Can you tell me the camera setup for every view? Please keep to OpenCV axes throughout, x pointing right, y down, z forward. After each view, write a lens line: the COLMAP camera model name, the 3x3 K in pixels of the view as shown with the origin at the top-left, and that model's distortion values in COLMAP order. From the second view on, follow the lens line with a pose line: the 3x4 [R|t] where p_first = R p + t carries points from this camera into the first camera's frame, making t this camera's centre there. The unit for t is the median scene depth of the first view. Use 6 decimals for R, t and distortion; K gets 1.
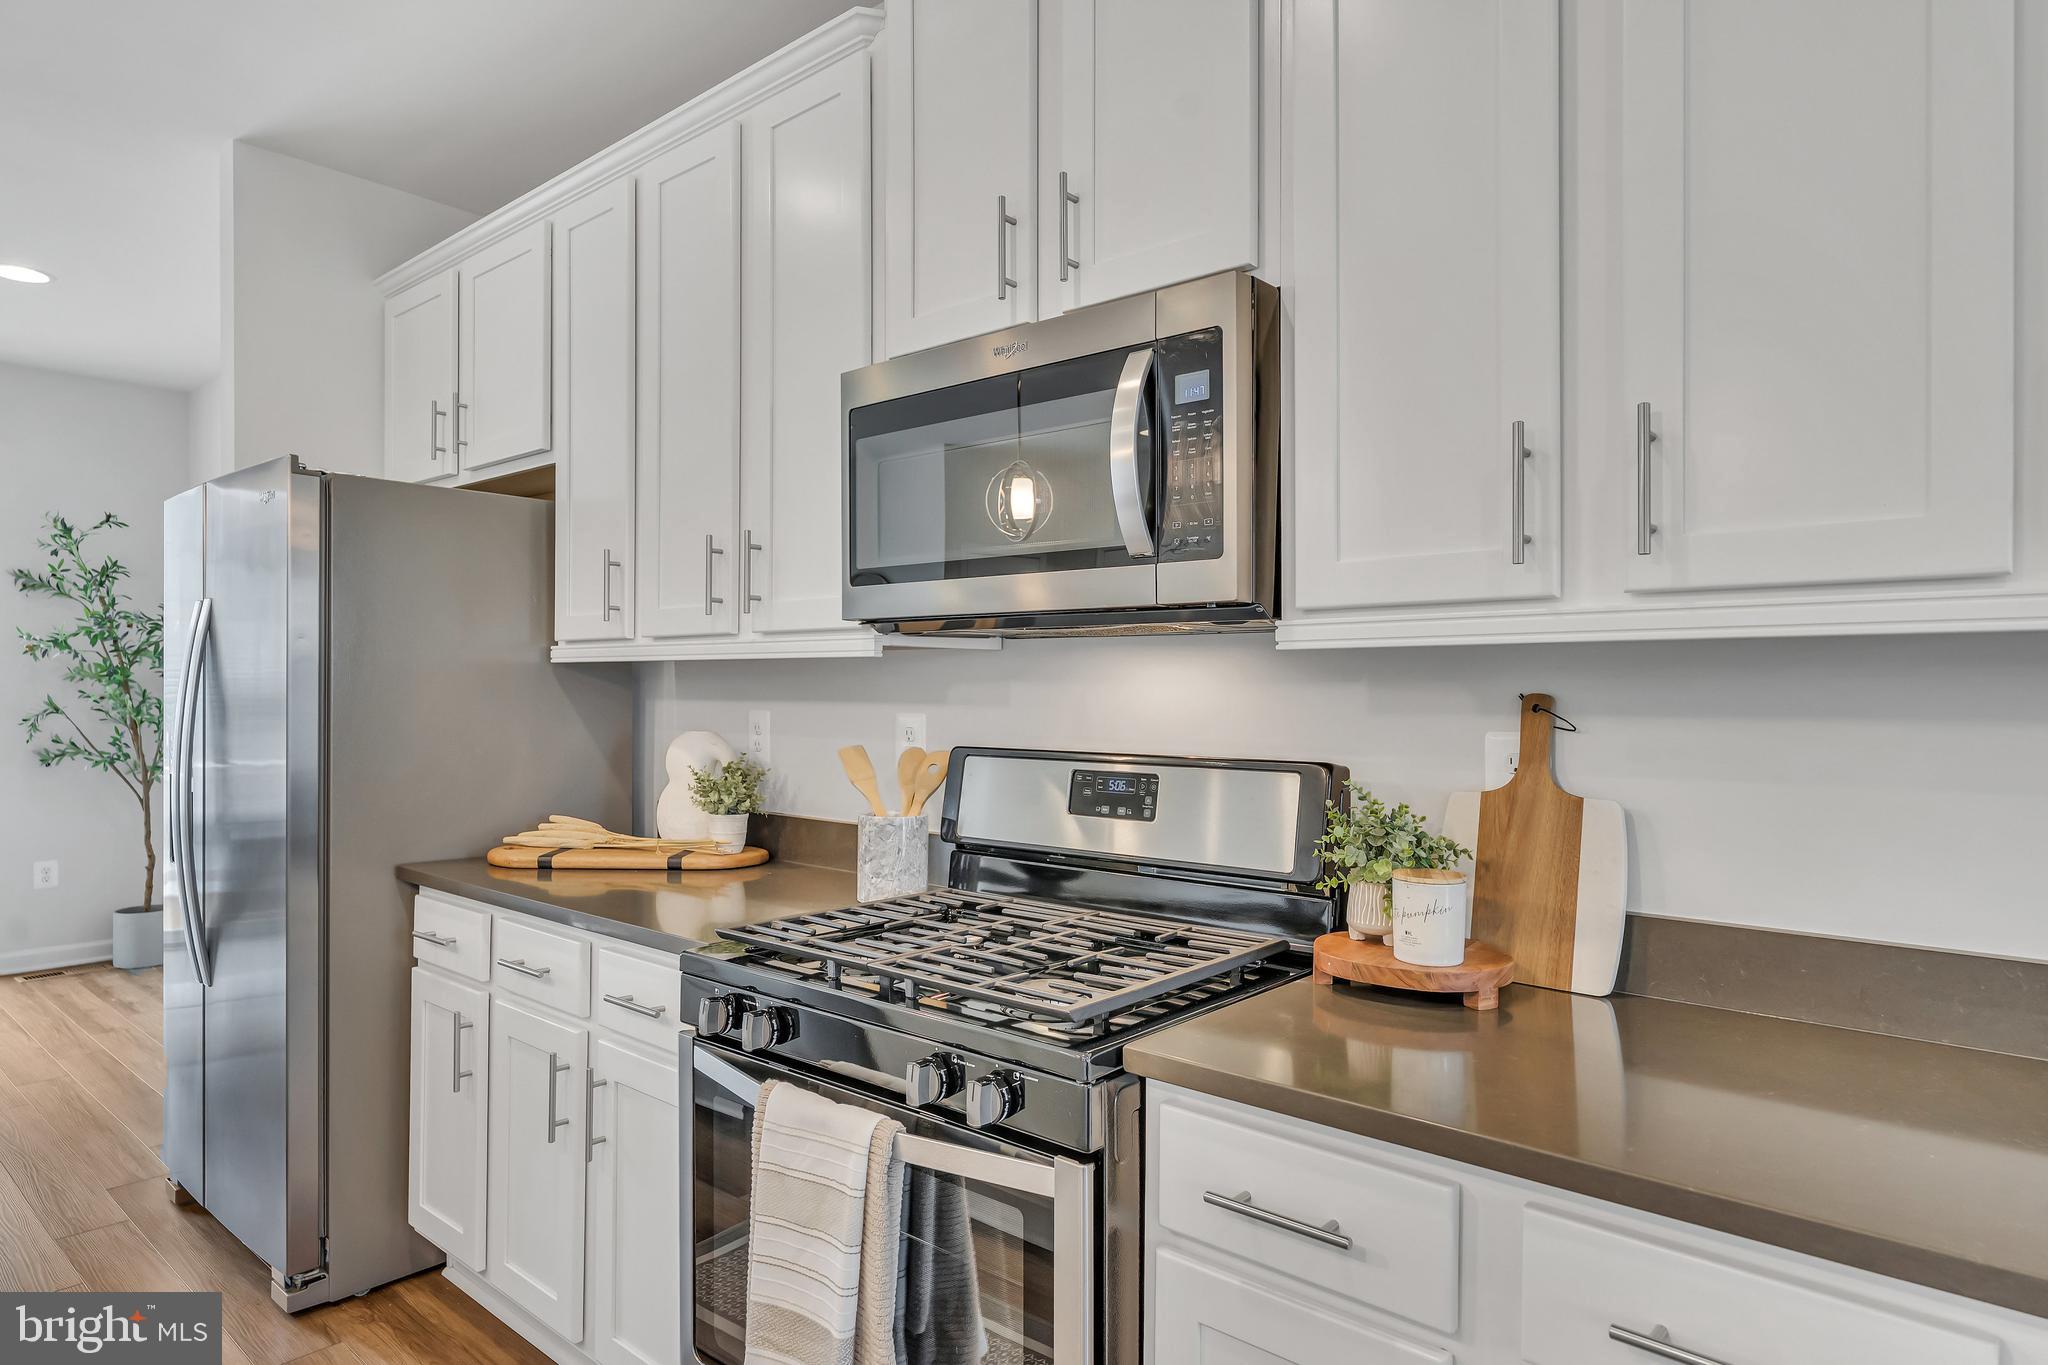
lens RADIAL K [[1183.4, 0, 1024.0], [0, 1183.4, 682.5], [0, 0, 1]] dist [-0.001878, -0.000406]
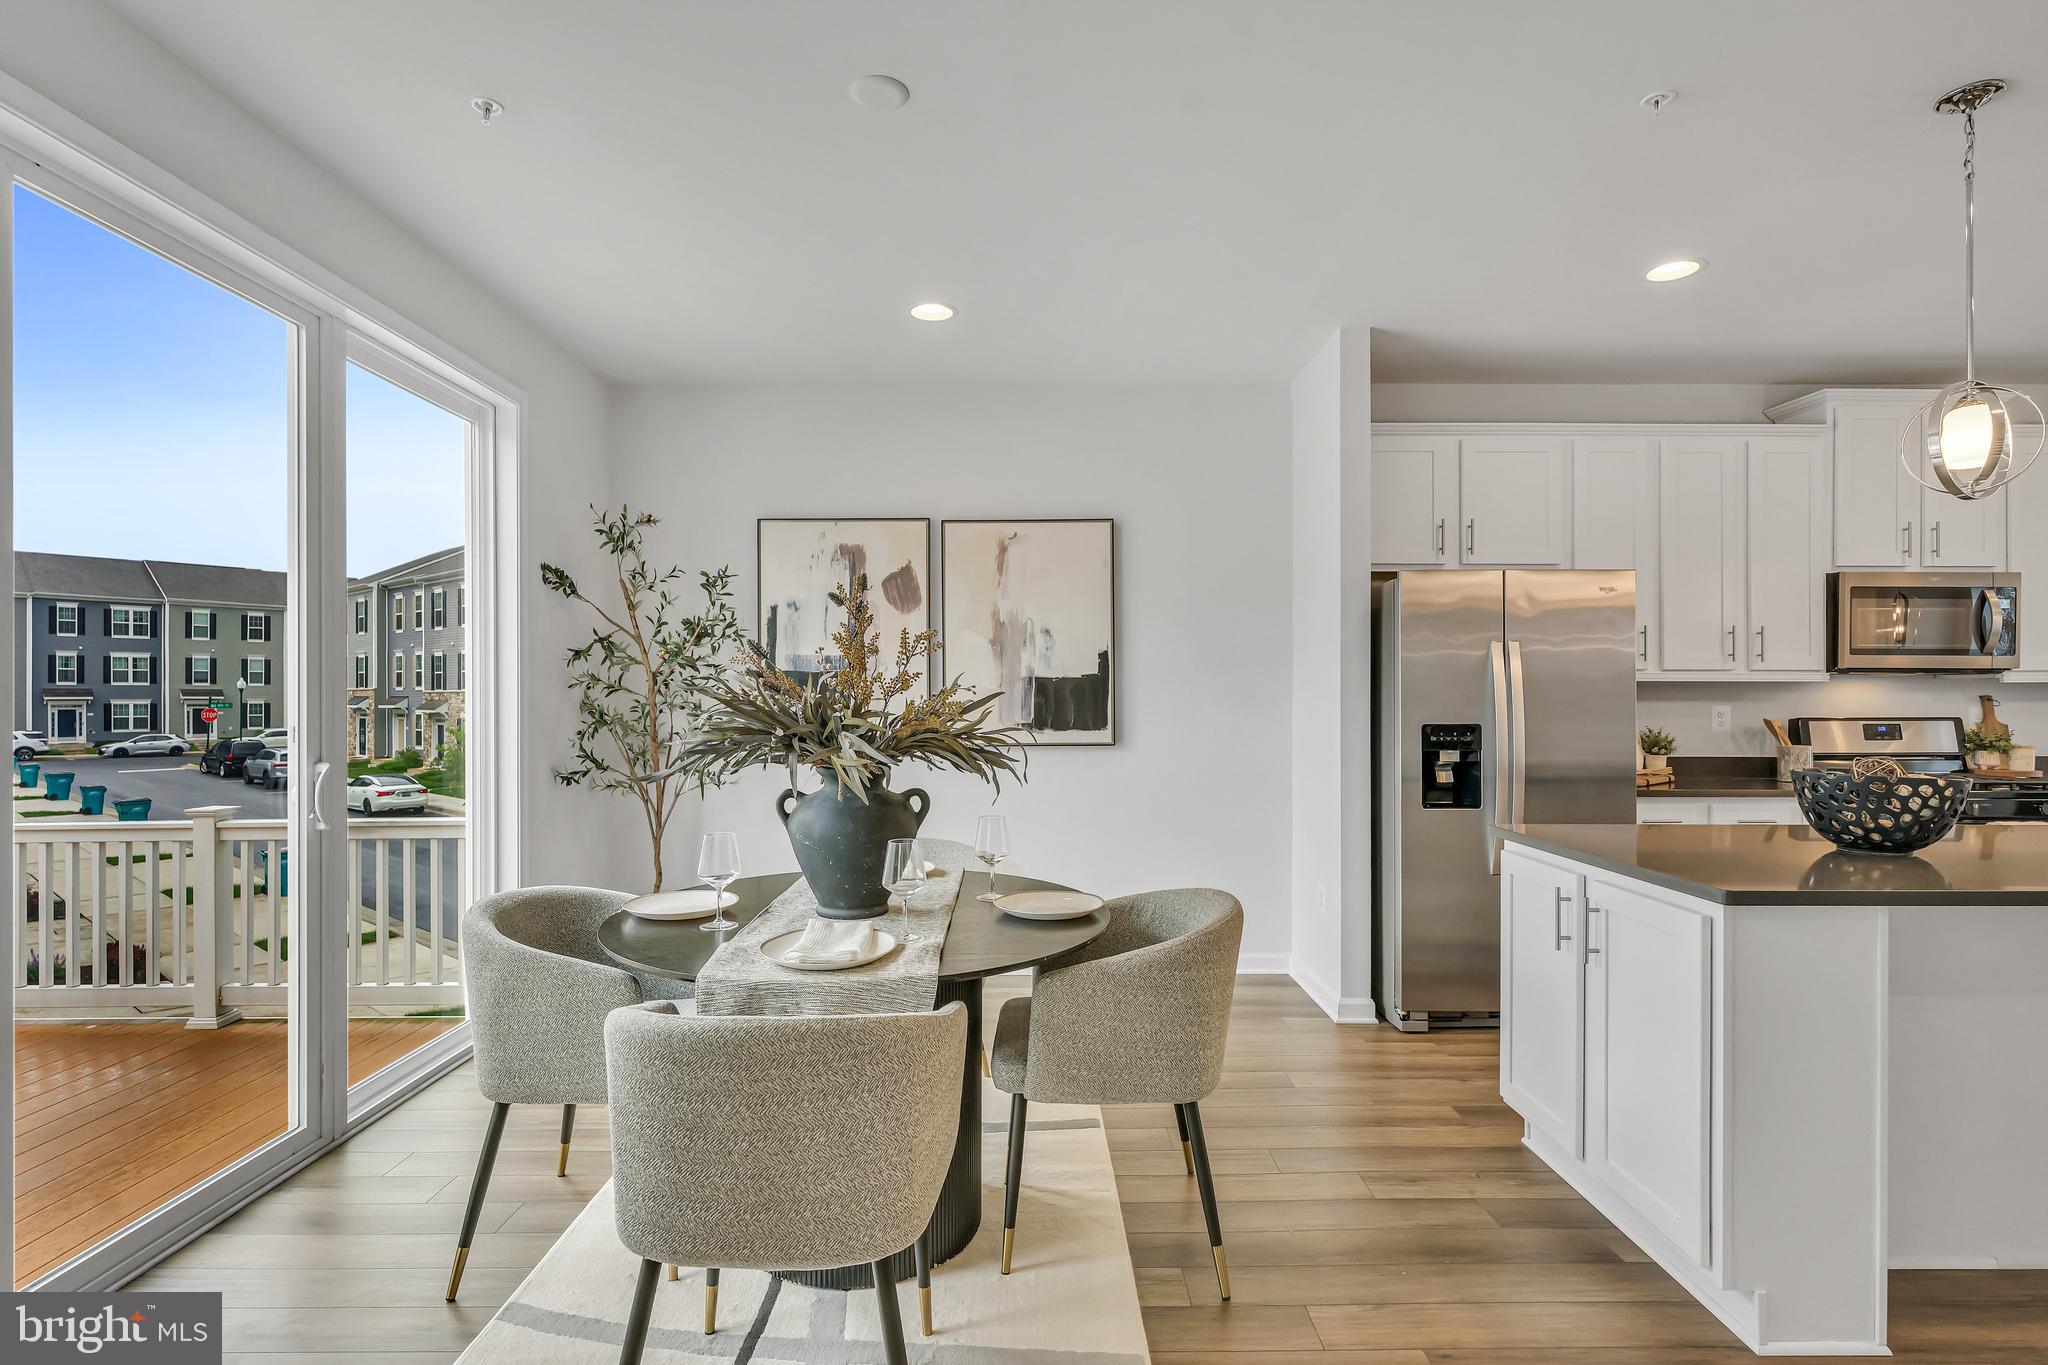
lens RADIAL K [[1008.3, 0, 1021.6], [0, 1008.3, 694.8], [0, 0, 1]] dist [-0.000689, -0.000786]
pose [[0.749339, -0.002500, 0.662182, -3.336035], [0.000025, 0.999993, 0.003747, -0.002876], [-0.662187, -0.002791, 0.749334, 0.616566]]
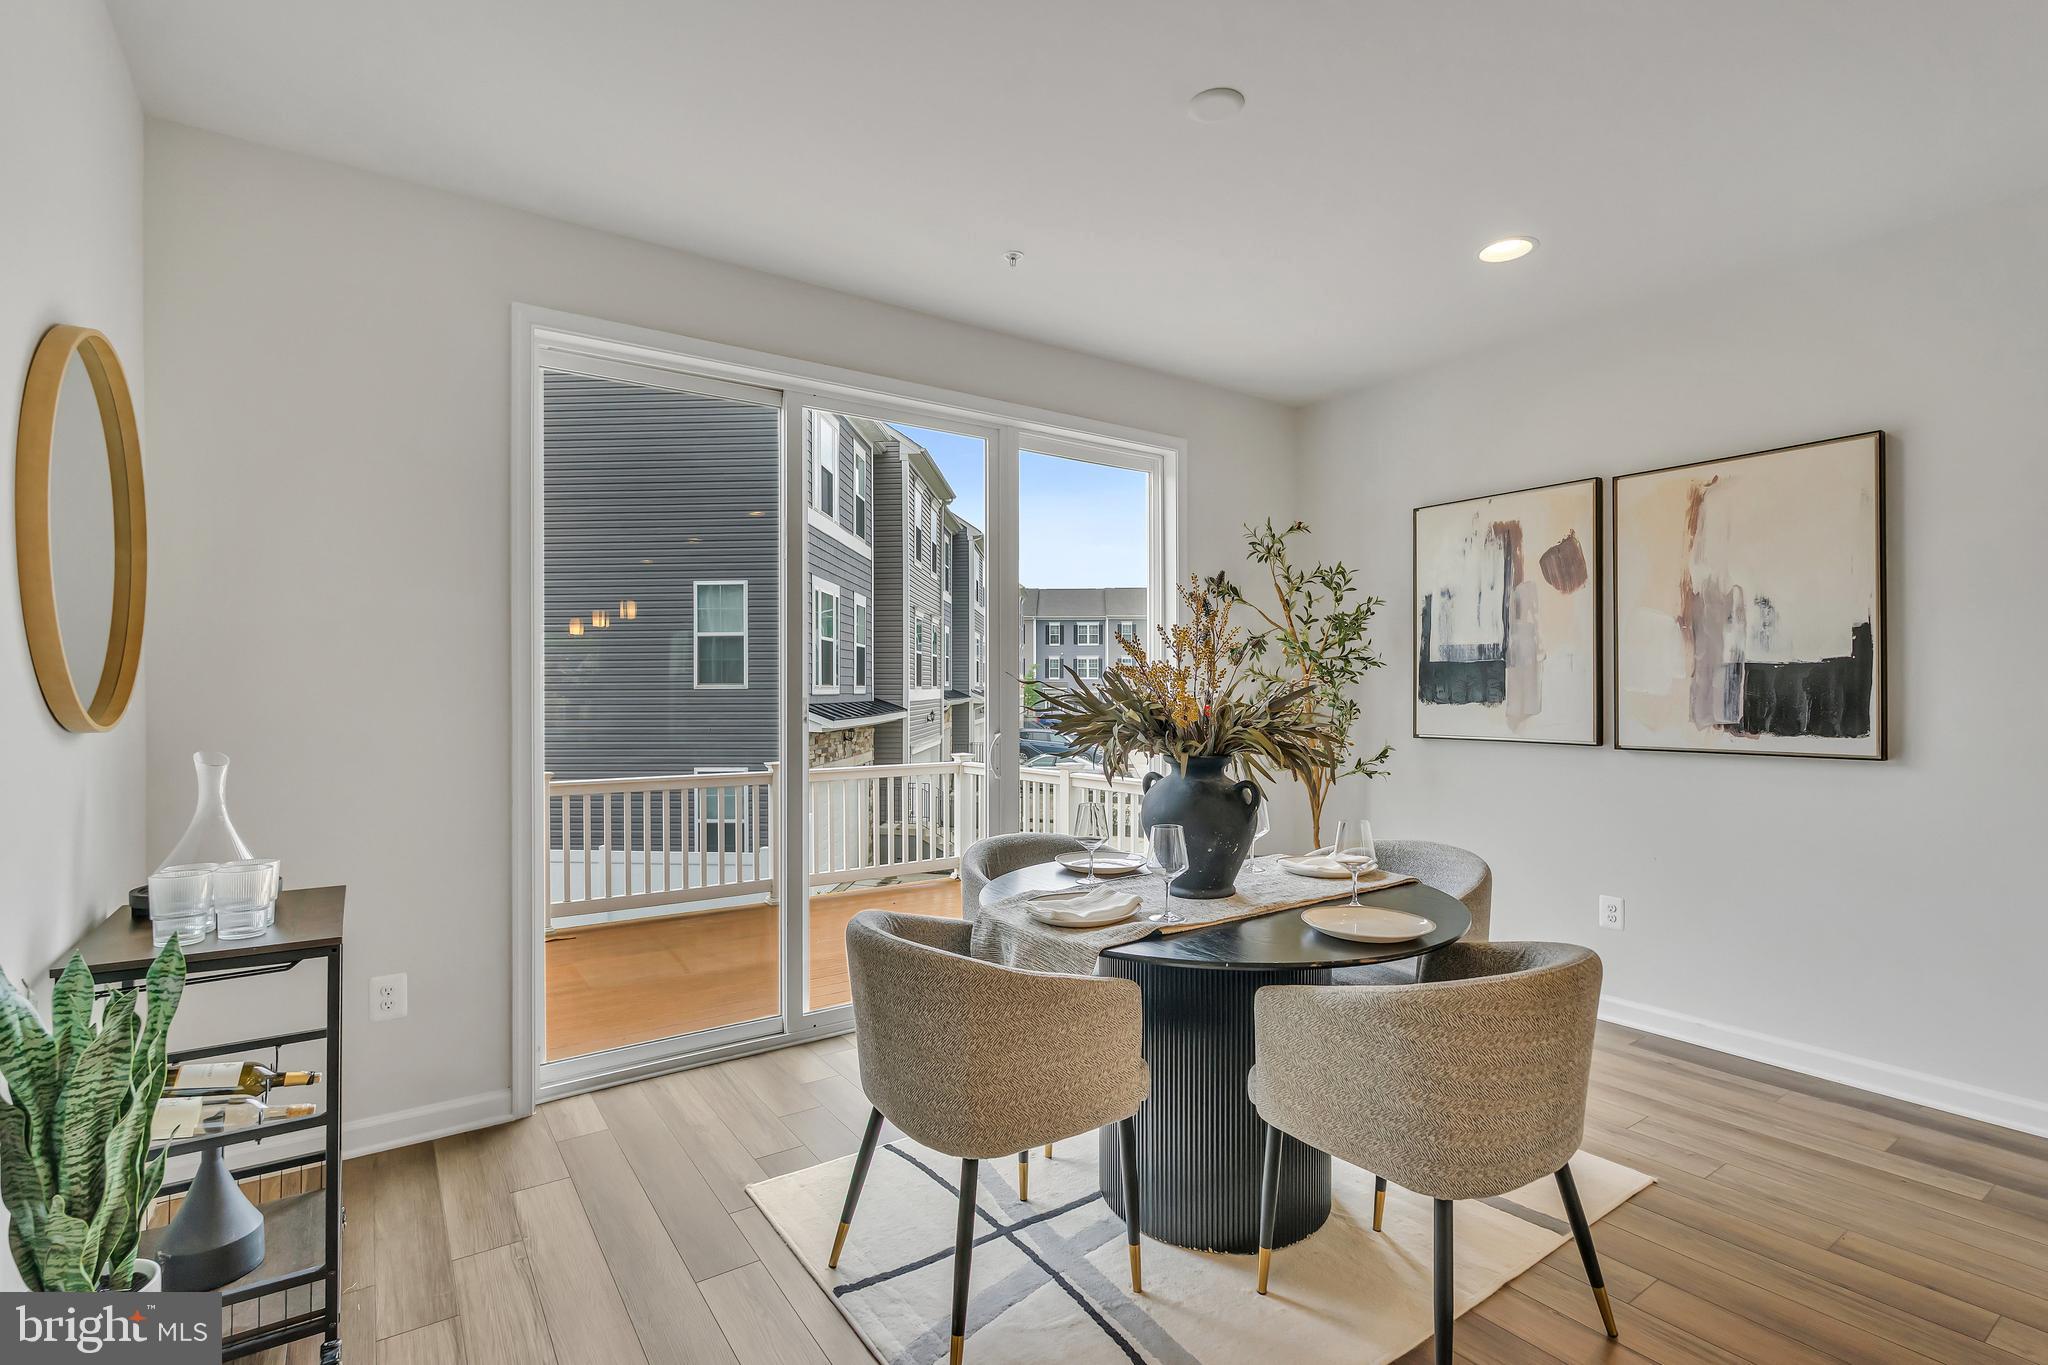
lens RADIAL K [[961.3, 0, 1023.8], [0, 961.3, 689.6], [0, 0, 1]] dist [-0.022712, -0.000110]
pose [[0.966530, -0.001380, -0.256551, -2.445562], [0.002617, 0.999987, 0.004479, 0.000976], [0.256542, -0.005001, 0.966520, 0.394228]]
